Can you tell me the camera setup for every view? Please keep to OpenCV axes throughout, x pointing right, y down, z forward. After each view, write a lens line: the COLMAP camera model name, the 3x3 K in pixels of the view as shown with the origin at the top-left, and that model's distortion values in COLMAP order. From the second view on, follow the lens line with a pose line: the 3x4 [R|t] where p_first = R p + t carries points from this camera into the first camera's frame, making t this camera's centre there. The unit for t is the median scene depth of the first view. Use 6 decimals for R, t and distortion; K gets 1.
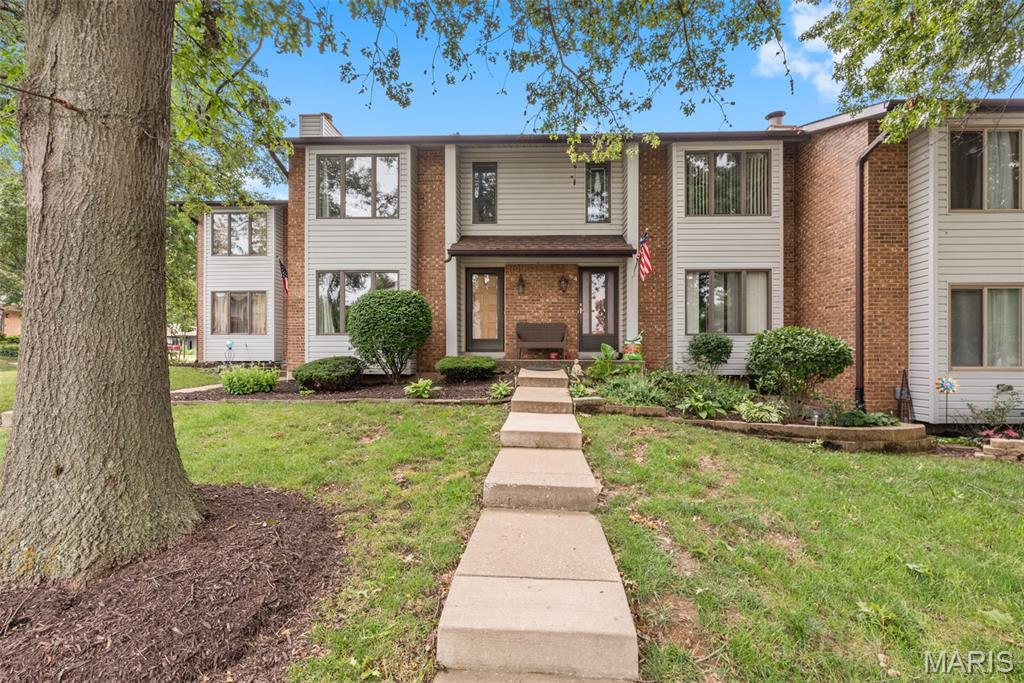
lens RADIAL K [[460.3, 0, 538.6], [0, 460.3, 350.4], [0, 0, 1]] dist [0.000277, -0.000205]
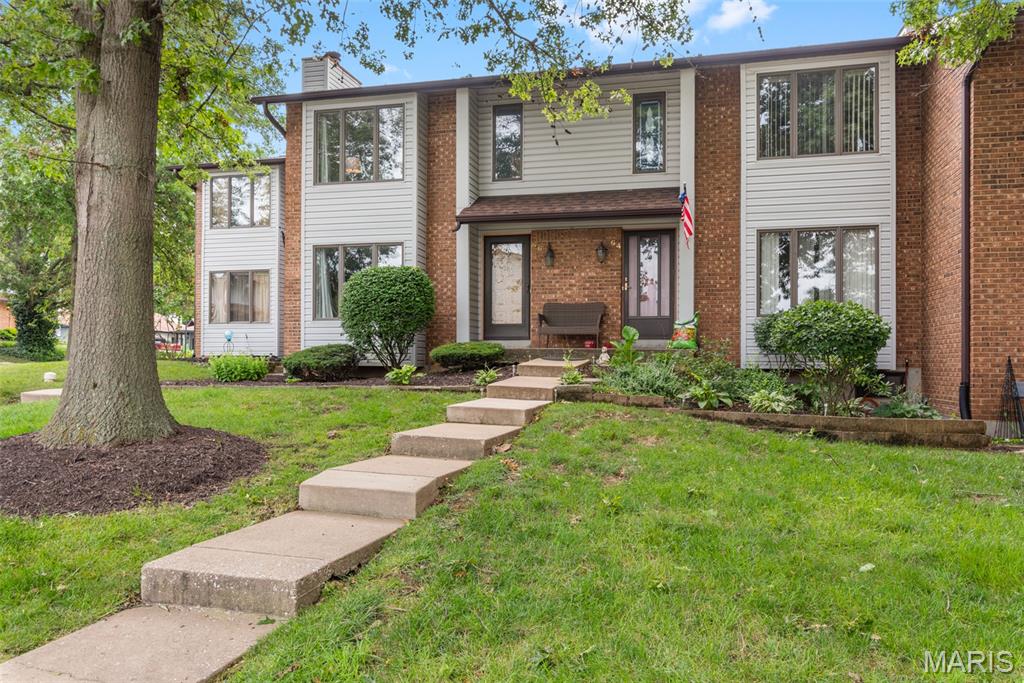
lens RADIAL K [[681.8, 0, 512.0], [0, 681.8, 341.5], [0, 0, 1]] dist [0.004110, 0.001968]
pose [[0.978445, -0.001157, -0.206505, 0.152440], [-0.001133, 0.999939, -0.010972, 0.020800], [0.206505, 0.010970, 0.978384, -0.178905]]
